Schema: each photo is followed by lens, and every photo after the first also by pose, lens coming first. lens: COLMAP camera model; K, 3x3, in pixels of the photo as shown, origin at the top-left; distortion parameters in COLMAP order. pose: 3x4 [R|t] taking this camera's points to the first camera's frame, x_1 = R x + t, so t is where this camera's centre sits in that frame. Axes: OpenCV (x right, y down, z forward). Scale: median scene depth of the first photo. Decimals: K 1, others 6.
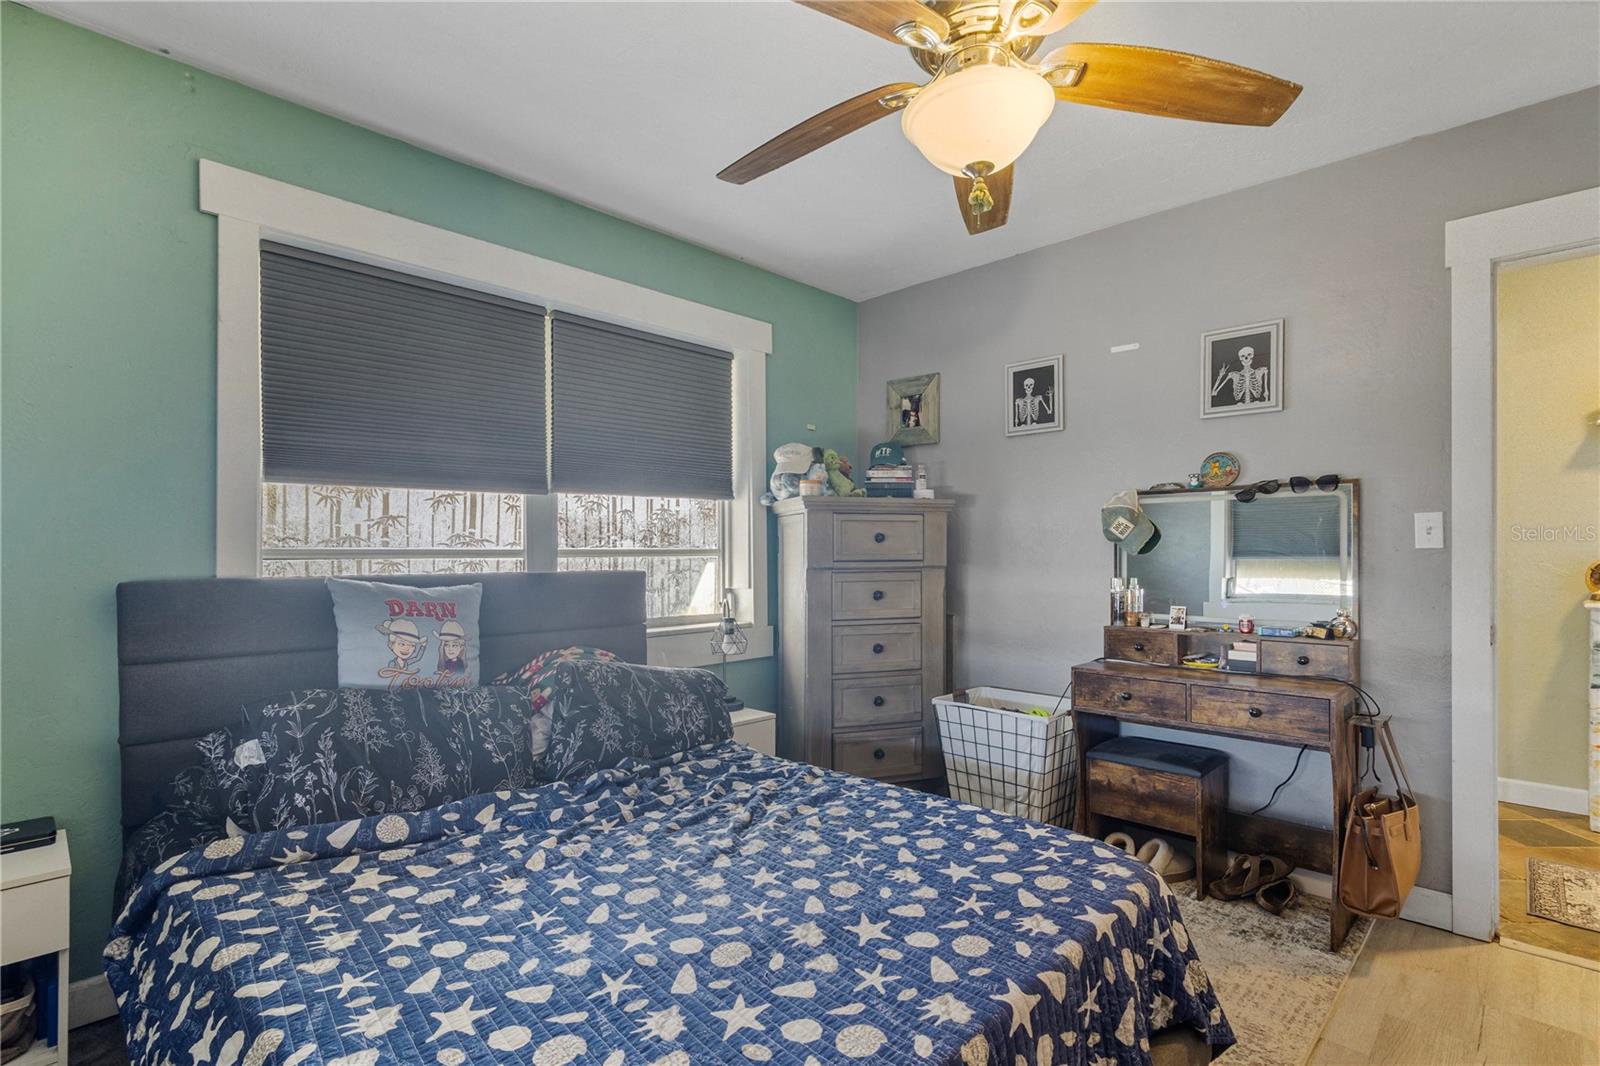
lens RADIAL K [[733.7, 0, 793.1], [0, 733.7, 555.6], [0, 0, 1]] dist [-0.019955, 0.000244]
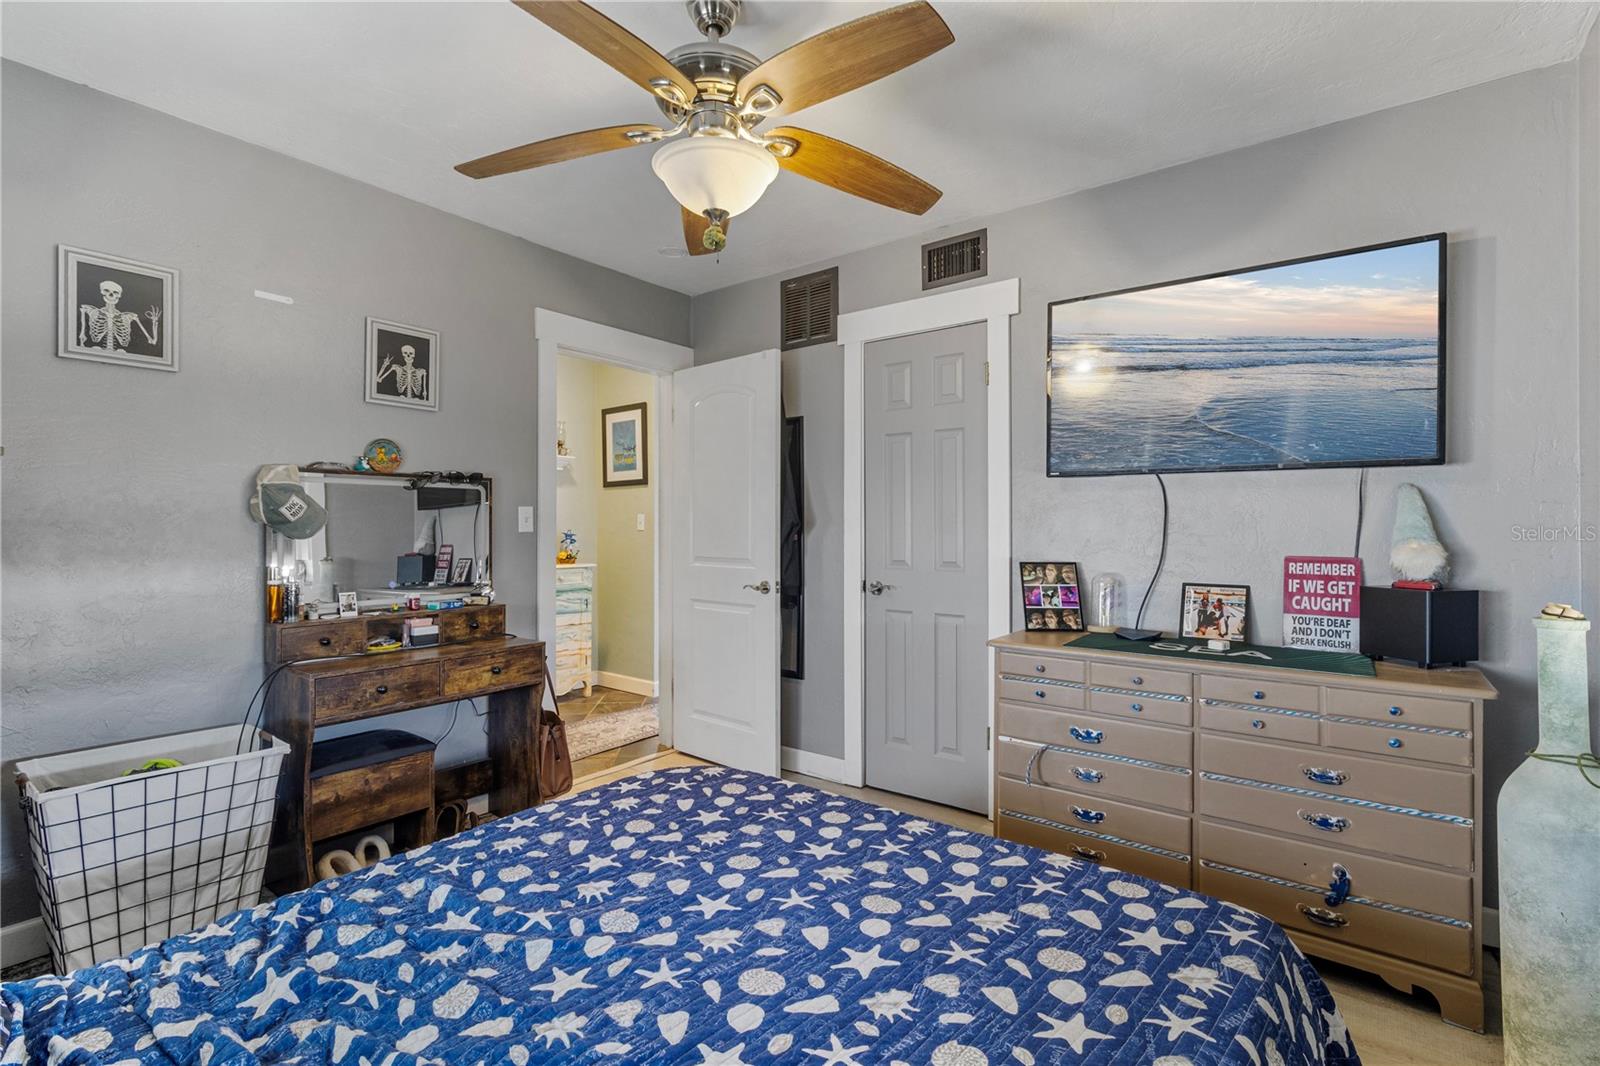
lens RADIAL K [[756.4, 0, 765.6], [0, 756.4, 533.4], [0, 0, 1]] dist [0.000453, -0.000020]
pose [[-0.100282, -0.003191, 0.994954, -0.559460], [0.008108, 0.999959, 0.004024, -0.008549], [-0.994926, 0.008471, -0.100252, 0.600780]]
